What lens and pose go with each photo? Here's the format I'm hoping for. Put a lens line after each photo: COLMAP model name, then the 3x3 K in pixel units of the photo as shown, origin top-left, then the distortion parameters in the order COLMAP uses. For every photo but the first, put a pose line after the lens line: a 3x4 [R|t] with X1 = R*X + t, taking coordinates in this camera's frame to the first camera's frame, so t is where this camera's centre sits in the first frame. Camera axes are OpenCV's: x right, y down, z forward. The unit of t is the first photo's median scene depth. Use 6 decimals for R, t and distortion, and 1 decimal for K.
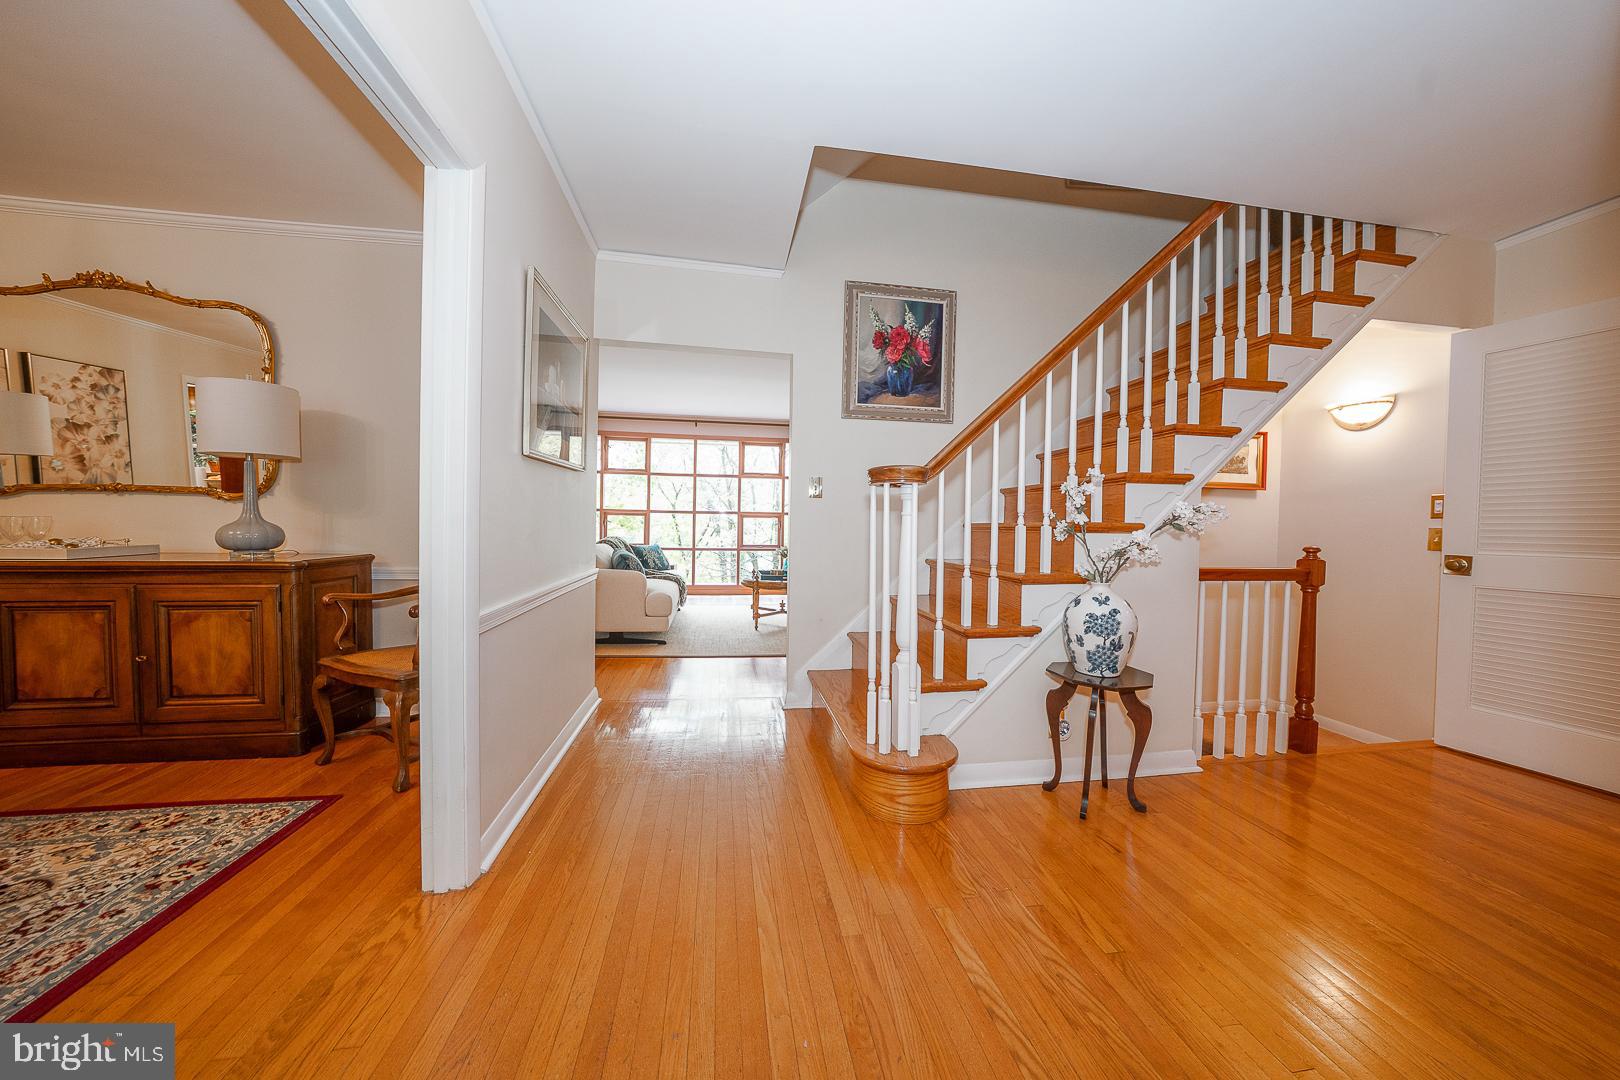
lens RADIAL K [[554.6, 0, 816.4], [0, 554.6, 533.3], [0, 0, 1]] dist [-0.018027, 0.003152]
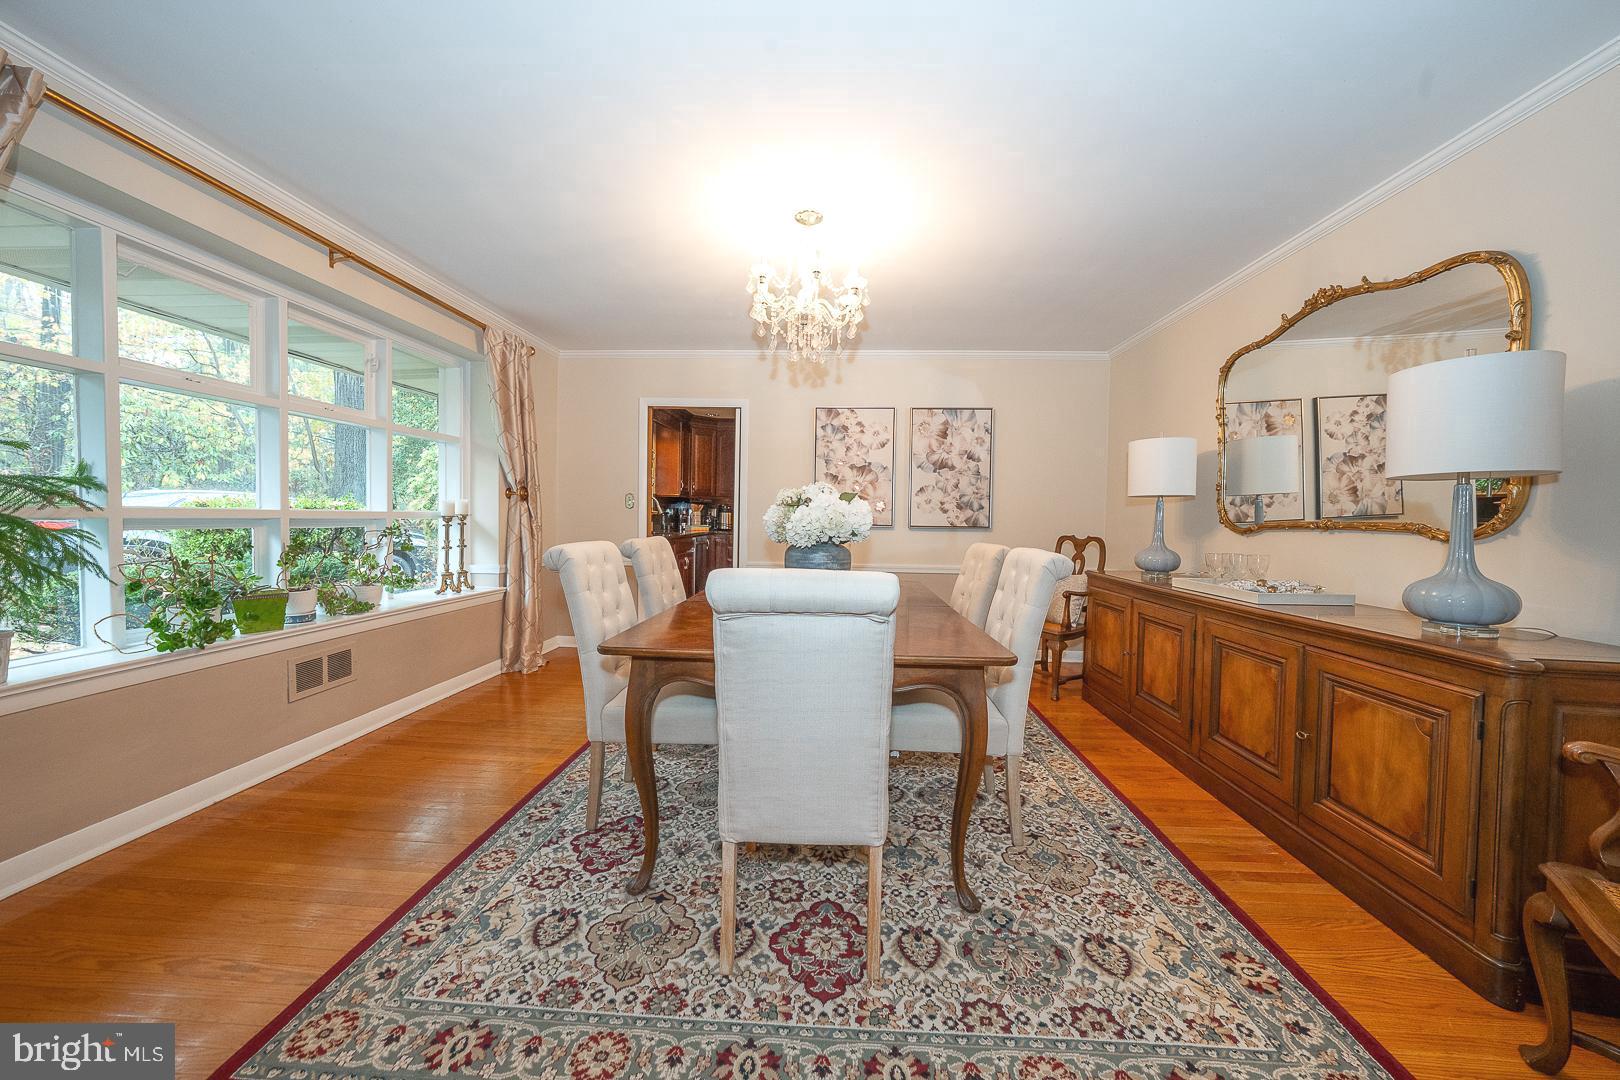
lens RADIAL K [[554.6, 0, 803.4], [0, 554.6, 540.1], [0, 0, 1]] dist [-0.018027, 0.003152]
pose [[-0.211636, 0.016755, -0.977205, -0.256511], [-0.040100, 0.998862, 0.025811, -0.055362], [0.976526, 0.044649, -0.210723, 0.396960]]
